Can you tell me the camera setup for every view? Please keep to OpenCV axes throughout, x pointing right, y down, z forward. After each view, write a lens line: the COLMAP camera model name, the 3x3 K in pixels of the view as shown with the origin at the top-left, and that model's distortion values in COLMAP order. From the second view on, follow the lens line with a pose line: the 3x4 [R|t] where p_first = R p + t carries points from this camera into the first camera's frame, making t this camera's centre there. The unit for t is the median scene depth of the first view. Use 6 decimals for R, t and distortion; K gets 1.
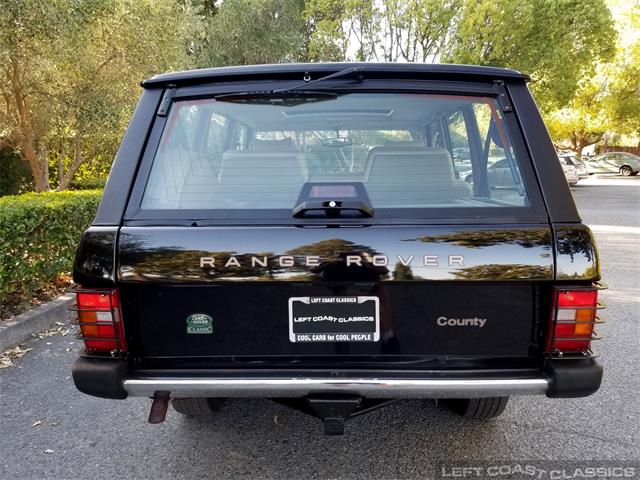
lens RADIAL K [[525.6, 0, 319.7], [0, 525.6, 230.6], [0, 0, 1]] dist [0.054836, -0.006303]
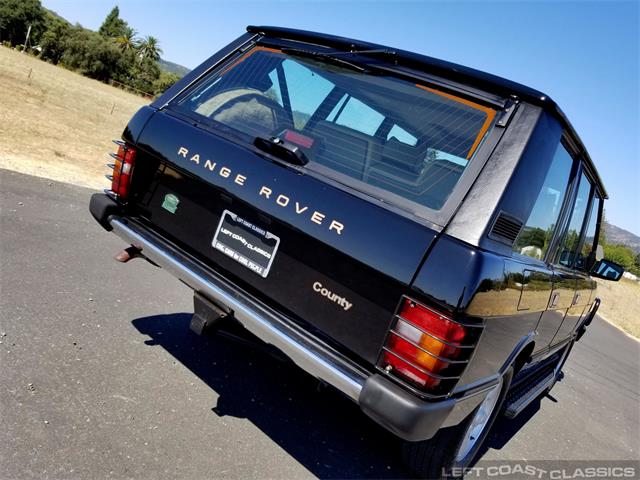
lens RADIAL K [[525.6, 0, 319.7], [0, 525.6, 230.6], [0, 0, 1]] dist [0.054836, -0.006303]
pose [[0.758873, 0.390735, -0.520998, 0.711484], [-0.437474, 0.898485, 0.036626, 0.038085], [0.482420, 0.200129, 0.852772, 0.134281]]
